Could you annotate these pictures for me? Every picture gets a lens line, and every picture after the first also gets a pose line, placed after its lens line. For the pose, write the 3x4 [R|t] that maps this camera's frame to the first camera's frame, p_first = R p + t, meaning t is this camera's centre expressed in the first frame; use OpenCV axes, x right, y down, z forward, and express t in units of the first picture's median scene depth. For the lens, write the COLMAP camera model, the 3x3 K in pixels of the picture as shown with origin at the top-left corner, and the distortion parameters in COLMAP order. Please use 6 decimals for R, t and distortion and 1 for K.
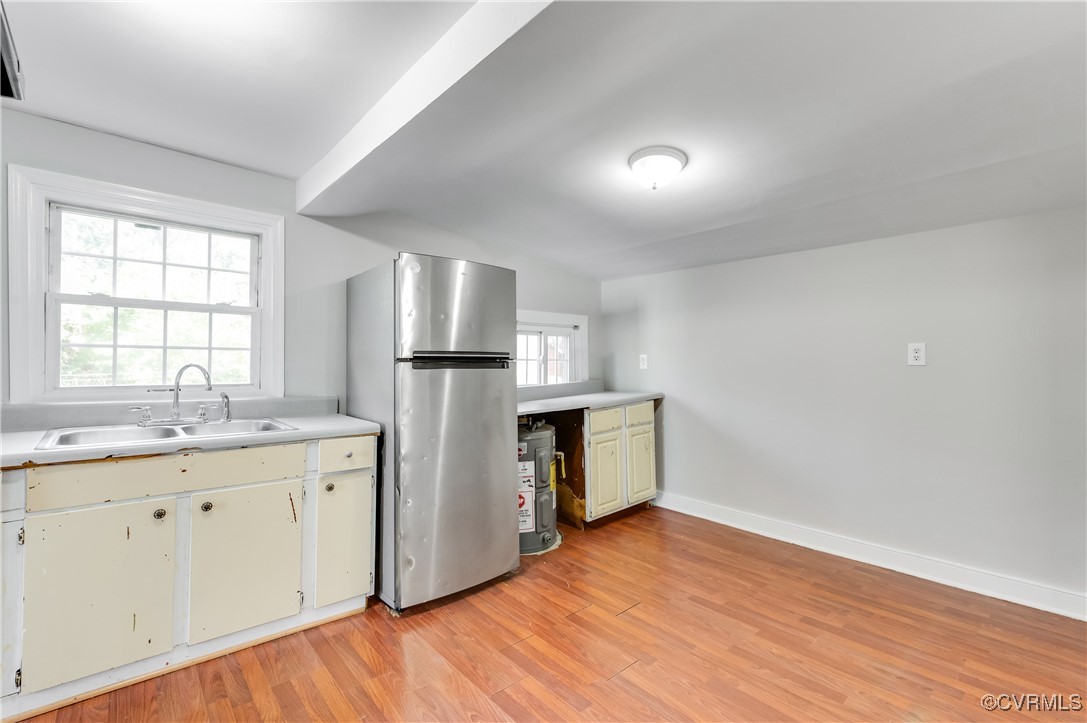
lens RADIAL K [[484.1, 0, 542.6], [0, 484.1, 355.7], [0, 0, 1]] dist [0.003848, -0.002637]
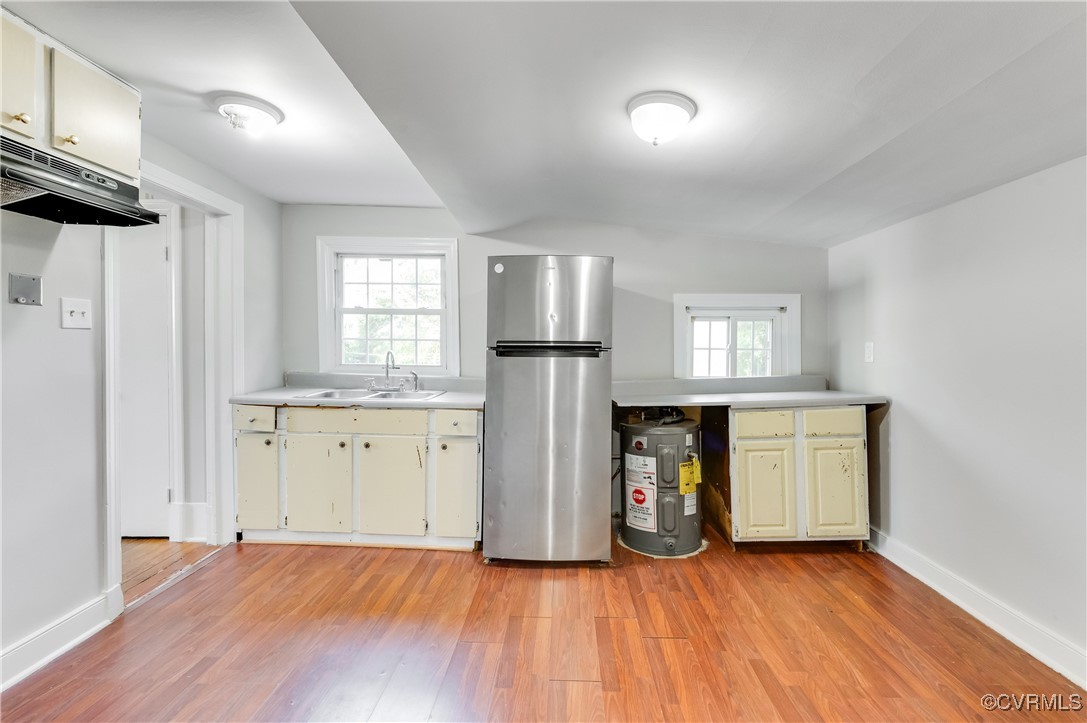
lens RADIAL K [[484.1, 0, 537.4], [0, 484.1, 354.7], [0, 0, 1]] dist [0.003848, -0.002637]
pose [[0.729211, 0.012608, -0.684173, 0.525243], [0.002002, 0.999787, 0.020558, 0.000058], [0.684286, -0.016361, 0.729030, 0.196536]]
